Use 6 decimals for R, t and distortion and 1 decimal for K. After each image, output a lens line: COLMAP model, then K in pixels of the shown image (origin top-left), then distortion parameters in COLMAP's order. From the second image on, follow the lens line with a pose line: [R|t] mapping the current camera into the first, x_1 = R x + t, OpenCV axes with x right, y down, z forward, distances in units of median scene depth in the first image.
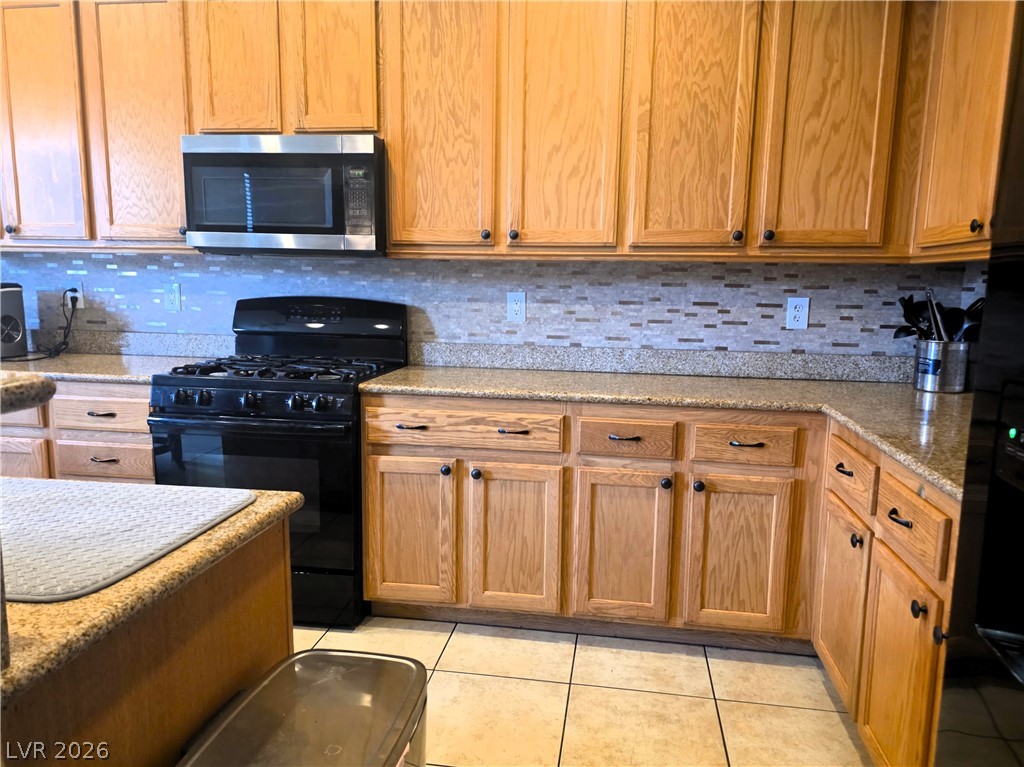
lens RADIAL K [[678.8, 0, 518.9], [0, 678.8, 372.7], [0, 0, 1]] dist [0.057491, -0.042308]
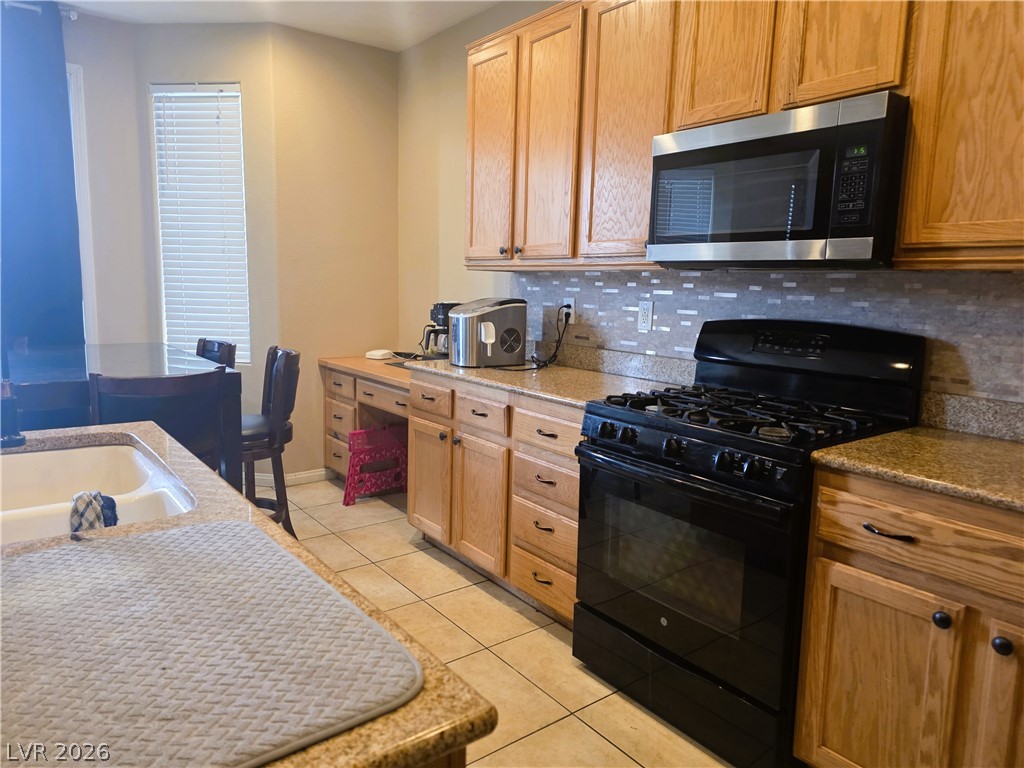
lens RADIAL K [[678.8, 0, 518.9], [0, 678.8, 373.2], [0, 0, 1]] dist [0.057491, -0.042308]
pose [[0.727159, 0.092149, -0.680256, 0.013476], [-0.106972, 0.994055, 0.020309, -0.039017], [0.678083, 0.058001, 0.732693, 0.248171]]
